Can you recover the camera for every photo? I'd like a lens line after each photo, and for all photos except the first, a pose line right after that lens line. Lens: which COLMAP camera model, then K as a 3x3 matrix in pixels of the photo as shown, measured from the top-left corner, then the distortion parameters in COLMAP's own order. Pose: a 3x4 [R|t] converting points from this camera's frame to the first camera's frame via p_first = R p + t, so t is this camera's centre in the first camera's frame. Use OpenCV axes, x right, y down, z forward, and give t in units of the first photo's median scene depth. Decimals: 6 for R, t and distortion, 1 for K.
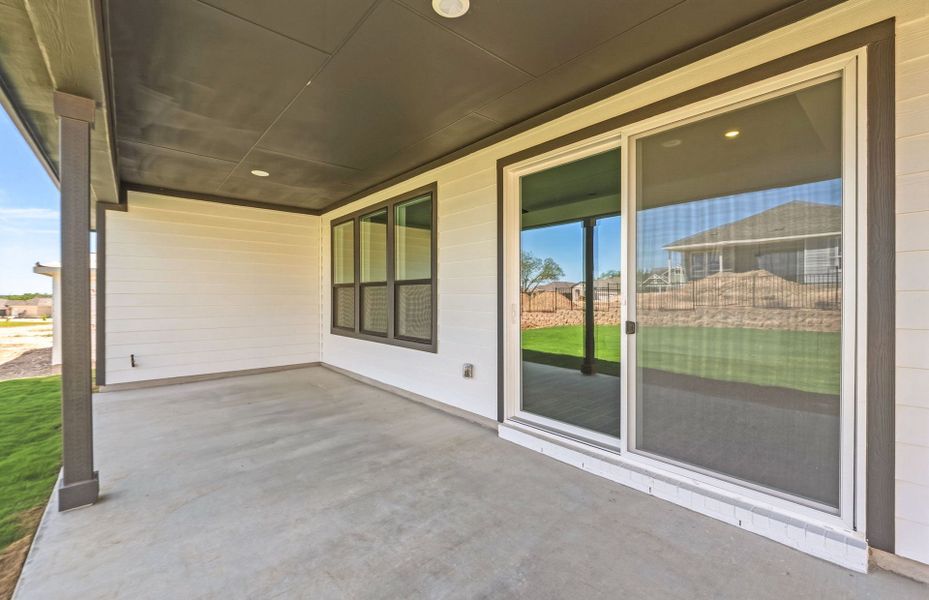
lens RADIAL K [[391.0, 0, 467.4], [0, 391.0, 298.3], [0, 0, 1]] dist [-0.000178, 0.000021]
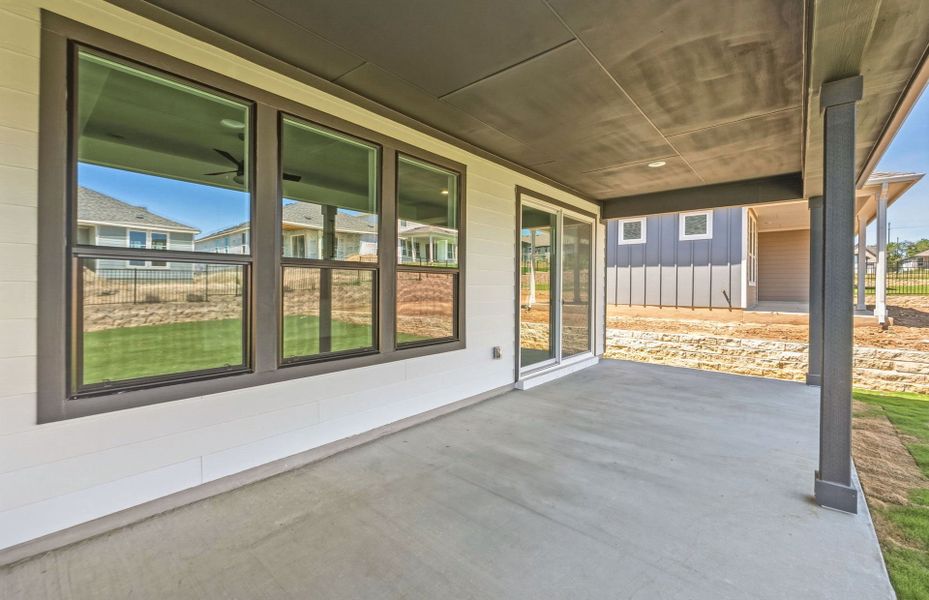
lens RADIAL K [[390.0, 0, 470.5], [0, 390.0, 292.0], [0, 0, 1]] dist [-0.002888, -0.000833]
pose [[-0.148691, -0.009292, 0.988840, -1.183964], [0.004498, 0.999939, 0.010073, -0.004468], [-0.988873, 0.005946, -0.148640, 1.326243]]
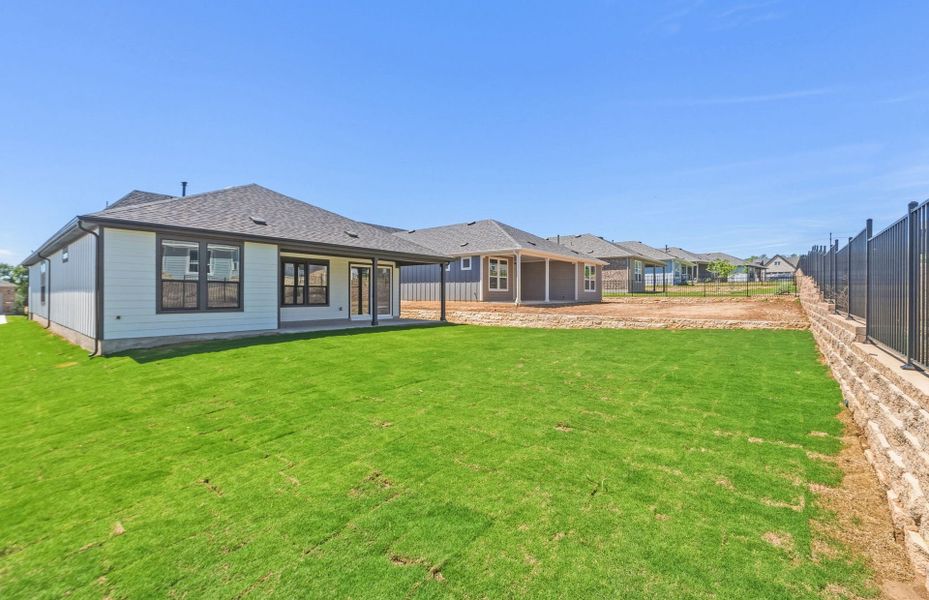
lens RADIAL K [[391.0, 0, 467.4], [0, 391.0, 298.3], [0, 0, 1]] dist [-0.000178, 0.000021]
pose [[-0.166447, -0.004782, 0.986039, -4.645400], [0.006521, 0.999961, 0.005950, 0.062118], [-0.986029, 0.007421, -0.166409, 0.381222]]
